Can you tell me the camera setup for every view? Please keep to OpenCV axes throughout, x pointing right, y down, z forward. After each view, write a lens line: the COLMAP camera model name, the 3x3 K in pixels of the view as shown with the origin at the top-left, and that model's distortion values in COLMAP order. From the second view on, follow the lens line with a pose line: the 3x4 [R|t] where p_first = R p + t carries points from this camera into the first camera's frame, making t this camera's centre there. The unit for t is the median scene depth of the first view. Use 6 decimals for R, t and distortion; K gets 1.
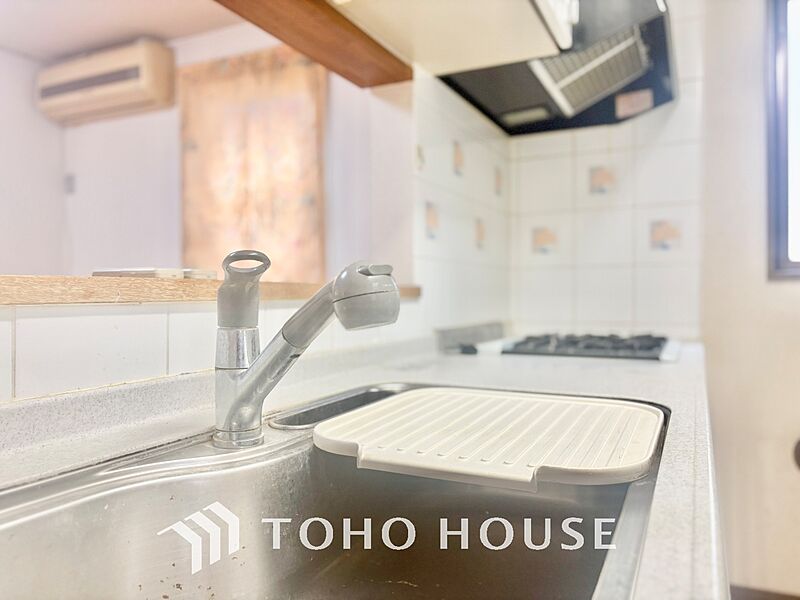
lens RADIAL K [[614.2, 0, 400.0], [0, 614.2, 300.0], [0, 0, 1]] dist [0.035075, 0.001704]
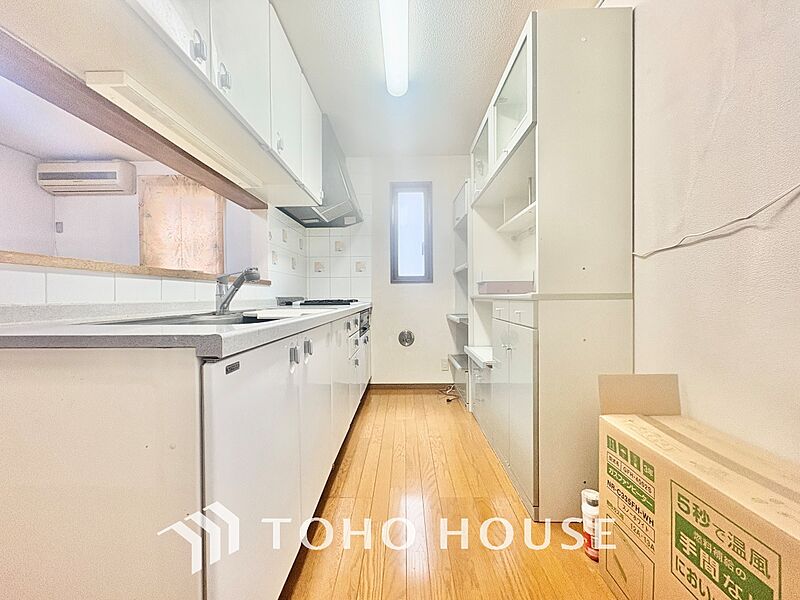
lens RADIAL K [[320.7, 0, 400.0], [0, 320.7, 300.0], [0, 0, 1]] dist [0.001686, 0.000277]
pose [[0.908606, -0.004216, 0.417632, -0.030607], [0.005274, 0.999985, -0.001378, 0.050851], [-0.417620, 0.003455, 0.908615, -0.427511]]
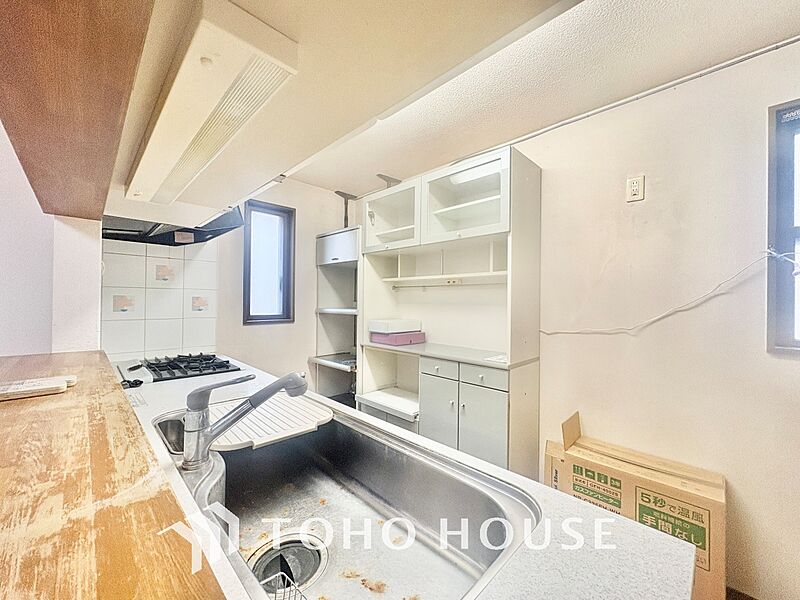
lens RADIAL K [[322.1, 0, 400.0], [0, 322.1, 300.0], [0, 0, 1]] dist [-0.000310, 0.000043]
pose [[0.328527, 0.016278, 0.944354, -0.367198], [-0.005061, 0.999867, -0.015474, -0.102843], [-0.944481, 0.000304, 0.328566, 0.007380]]
